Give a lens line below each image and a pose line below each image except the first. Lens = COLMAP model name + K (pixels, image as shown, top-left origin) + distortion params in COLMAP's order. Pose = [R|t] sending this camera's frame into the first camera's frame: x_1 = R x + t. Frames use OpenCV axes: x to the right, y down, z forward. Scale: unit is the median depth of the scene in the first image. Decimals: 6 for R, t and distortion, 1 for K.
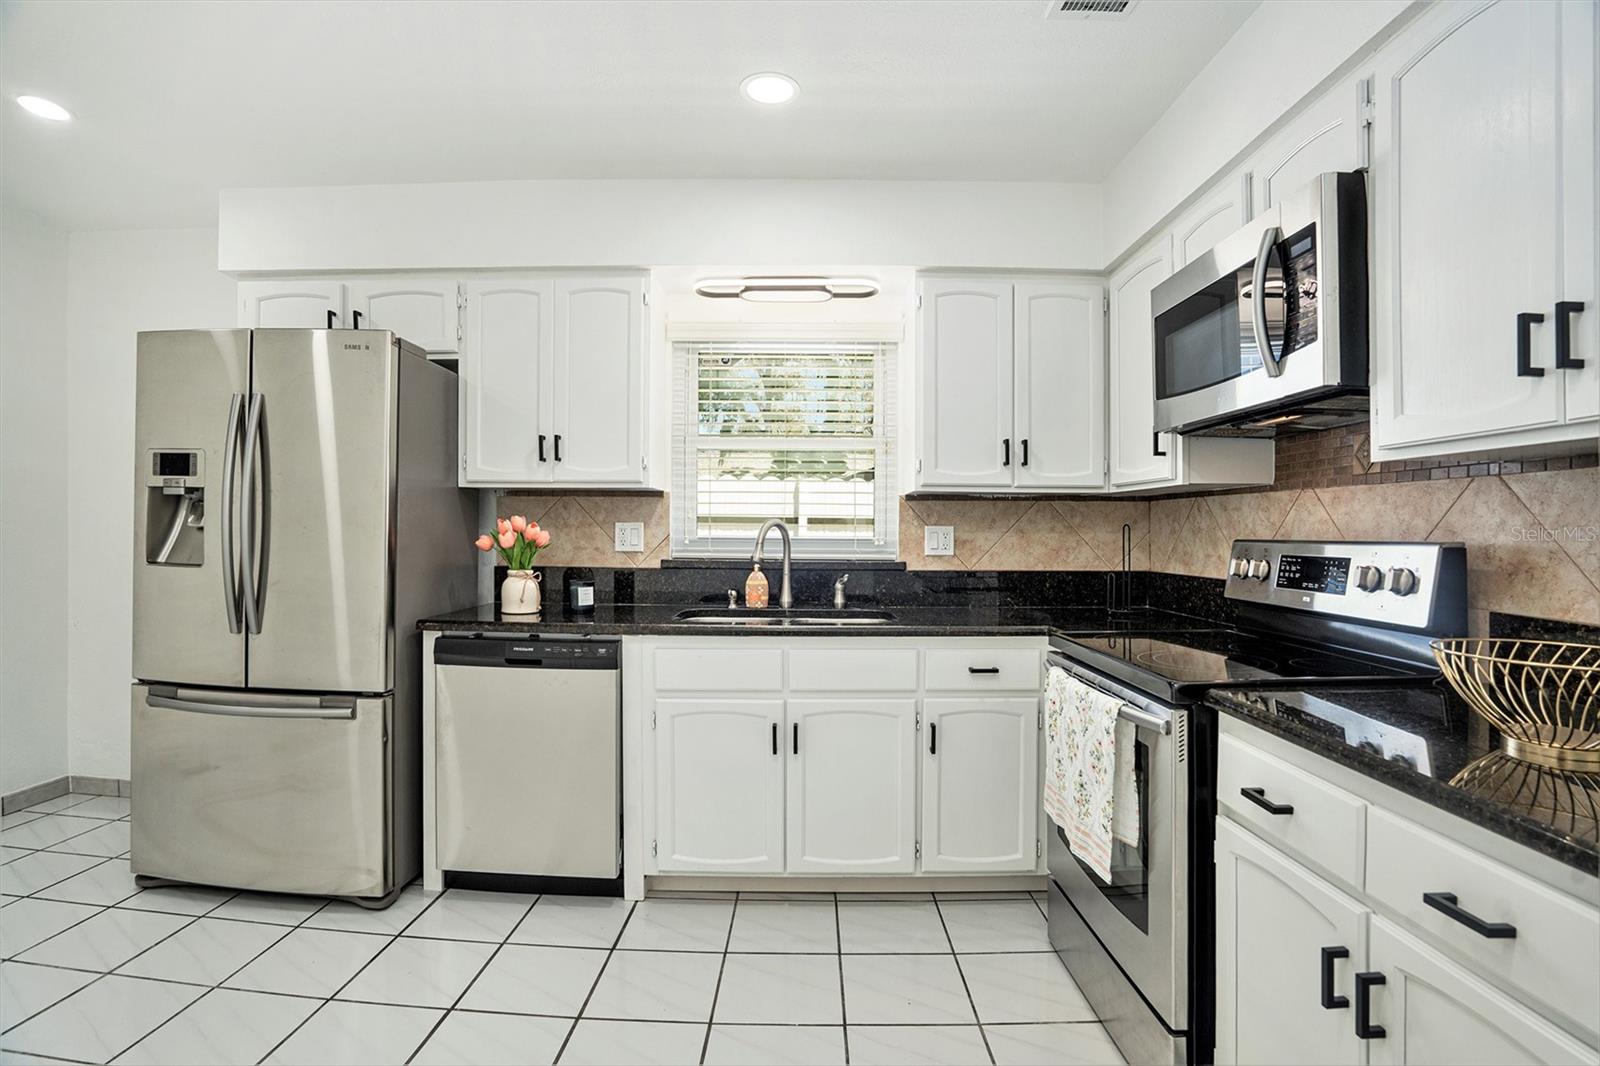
lens RADIAL K [[771.5, 0, 800.0], [0, 771.5, 533.0], [0, 0, 1]] dist [-0.071842, 0.008264]
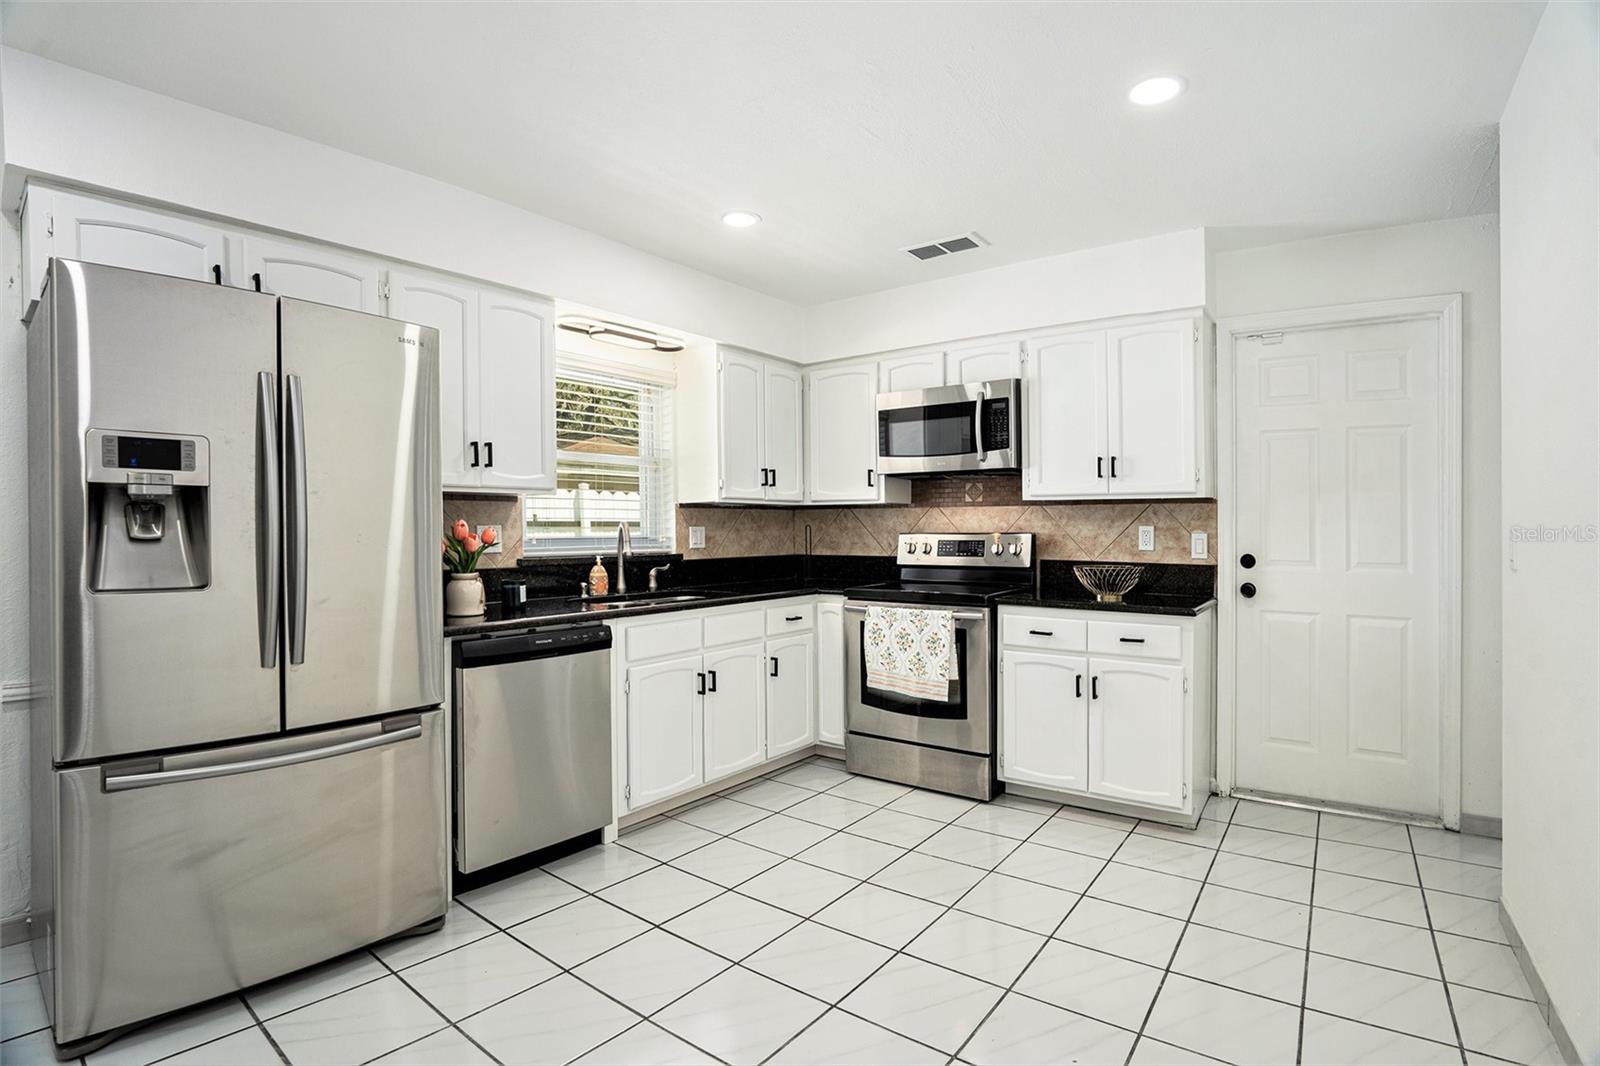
lens RADIAL K [[771.5, 0, 800.0], [0, 771.5, 533.0], [0, 0, 1]] dist [-0.071842, 0.008264]
pose [[0.601700, -0.014821, 0.798585, -0.988141], [0.009384, 0.999890, 0.011487, -0.014284], [-0.798667, 0.000582, 0.601772, 0.039985]]
